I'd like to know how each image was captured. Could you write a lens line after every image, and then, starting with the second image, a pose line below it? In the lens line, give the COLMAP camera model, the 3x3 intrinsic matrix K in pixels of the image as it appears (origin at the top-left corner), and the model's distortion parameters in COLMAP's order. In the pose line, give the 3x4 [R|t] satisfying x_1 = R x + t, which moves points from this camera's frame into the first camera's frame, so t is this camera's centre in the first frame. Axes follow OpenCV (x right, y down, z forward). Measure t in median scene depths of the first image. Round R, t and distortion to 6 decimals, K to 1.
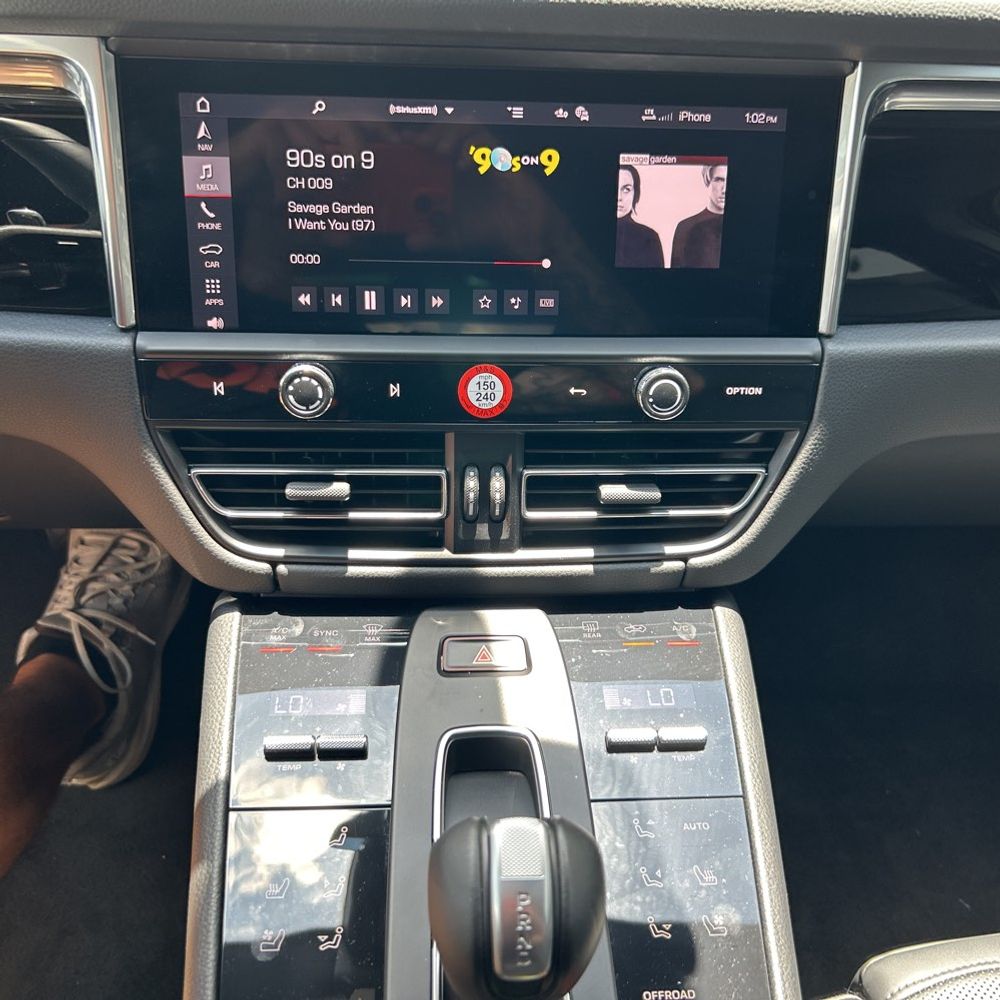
lens RADIAL K [[1005.2, 0, 500.0], [0, 1005.2, 500.0], [0, 0, 1]] dist [0.016118, -0.019352]
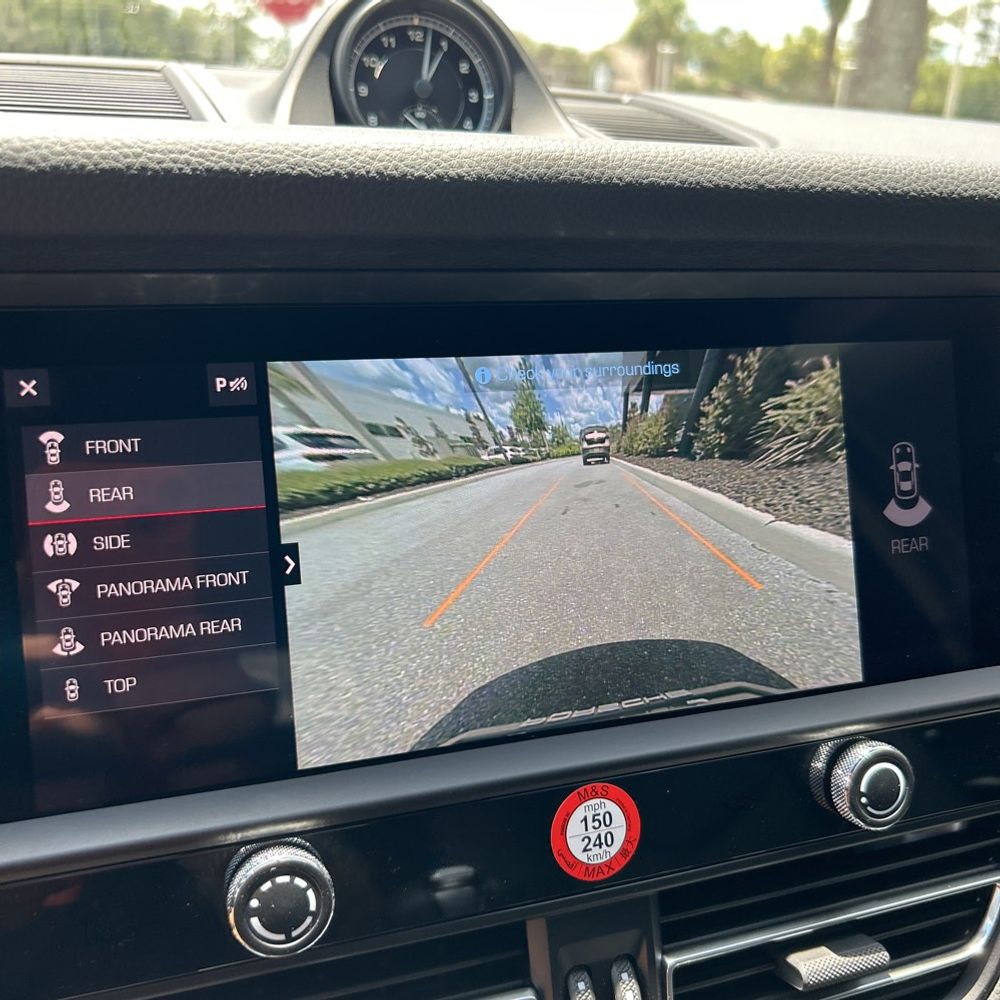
lens RADIAL K [[1005.2, 0, 500.0], [0, 1005.2, 500.0], [0, 0, 1]] dist [0.016118, -0.019352]
pose [[0.963327, -0.091998, 0.252065, -0.191746], [0.159925, 0.951160, -0.264042, -0.145186], [-0.215463, 0.294671, 0.930991, 0.436972]]
